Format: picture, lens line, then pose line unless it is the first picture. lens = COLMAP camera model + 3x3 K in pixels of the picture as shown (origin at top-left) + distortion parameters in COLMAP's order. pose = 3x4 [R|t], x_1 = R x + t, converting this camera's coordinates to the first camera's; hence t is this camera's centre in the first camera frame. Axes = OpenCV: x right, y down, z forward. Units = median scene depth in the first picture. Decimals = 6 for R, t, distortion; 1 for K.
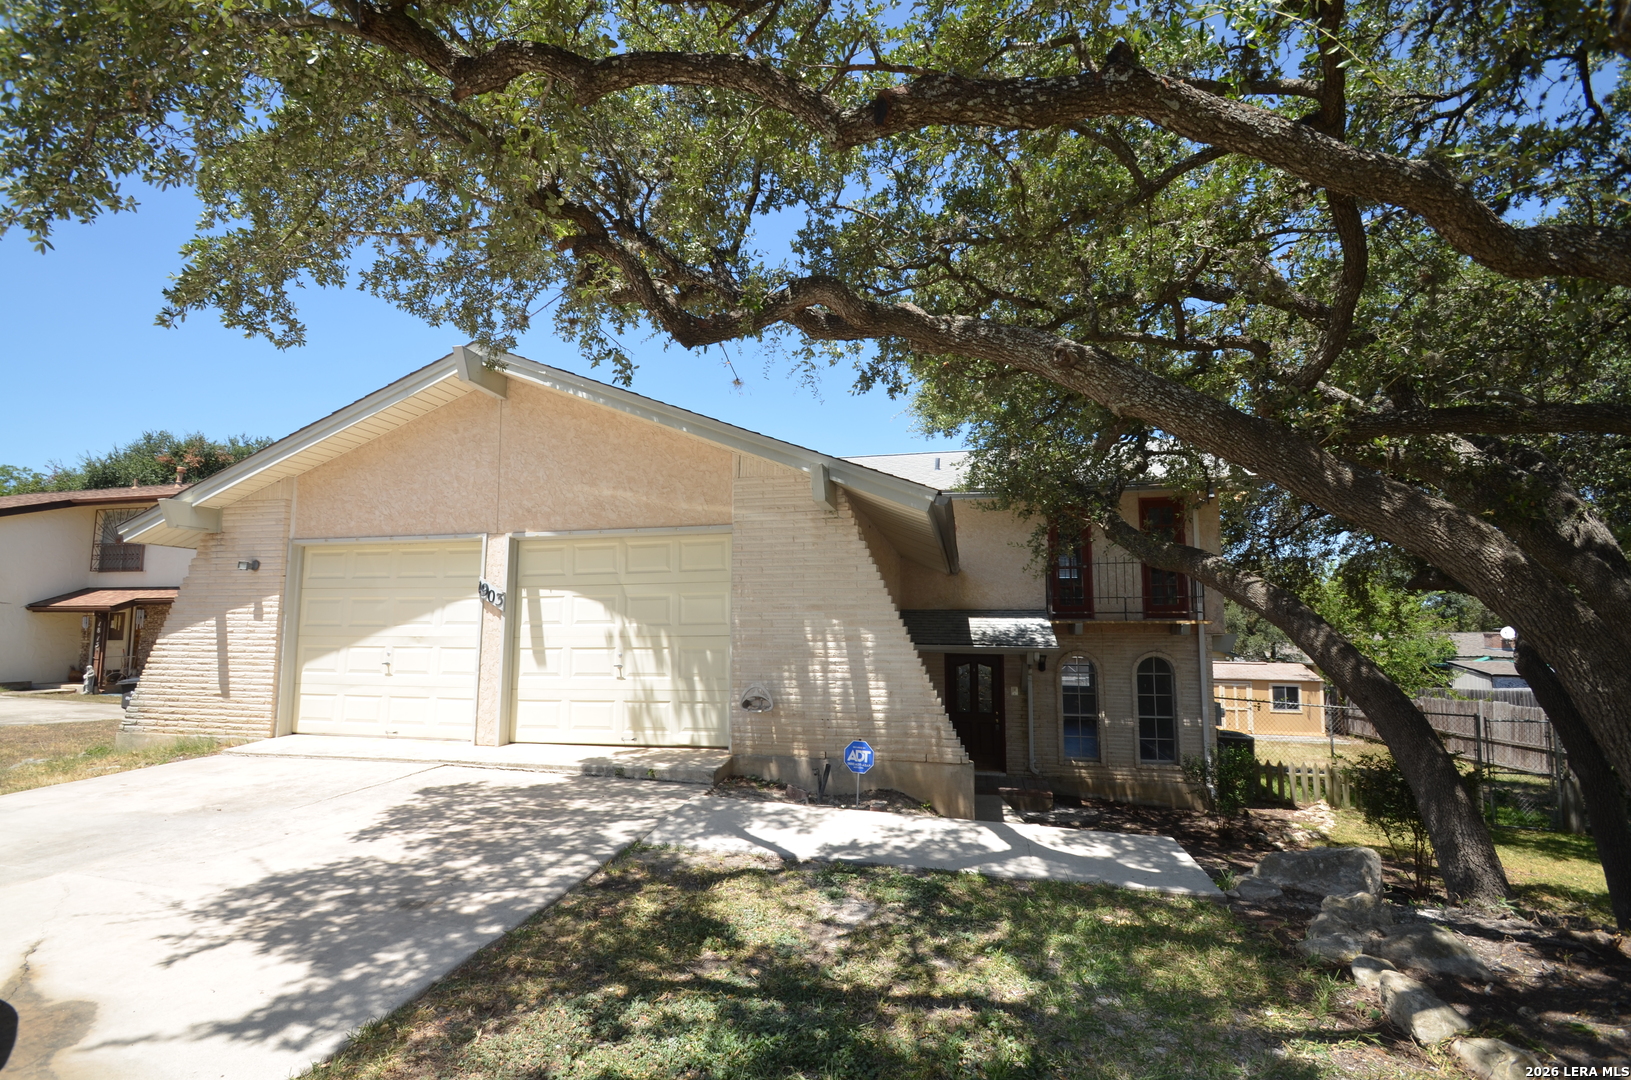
lens RADIAL K [[713.3, 0, 826.4], [0, 713.3, 545.6], [0, 0, 1]] dist [0.009393, -0.012340]
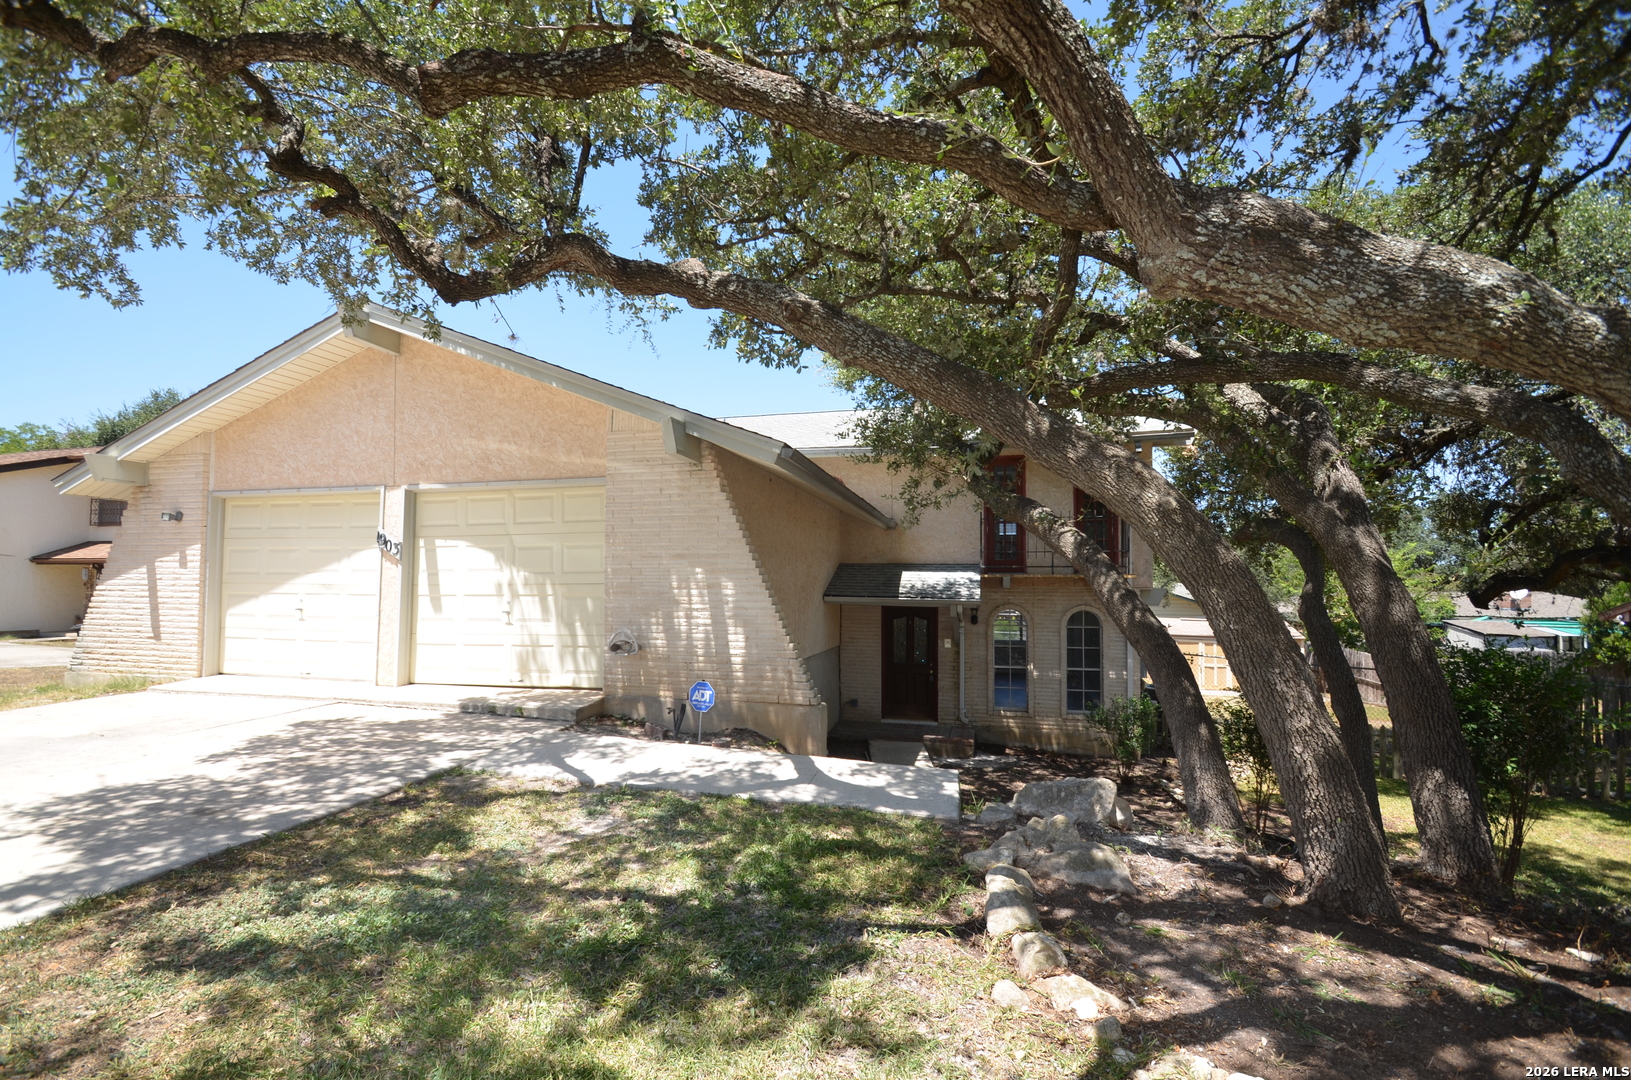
lens RADIAL K [[713.3, 0, 801.4], [0, 713.3, 546.1], [0, 0, 1]] dist [0.009393, -0.012340]
pose [[0.999526, 0.003416, -0.030601, 0.280152], [-0.001539, 0.998126, 0.061166, 0.010849], [0.030753, -0.061090, 0.997658, -0.045455]]
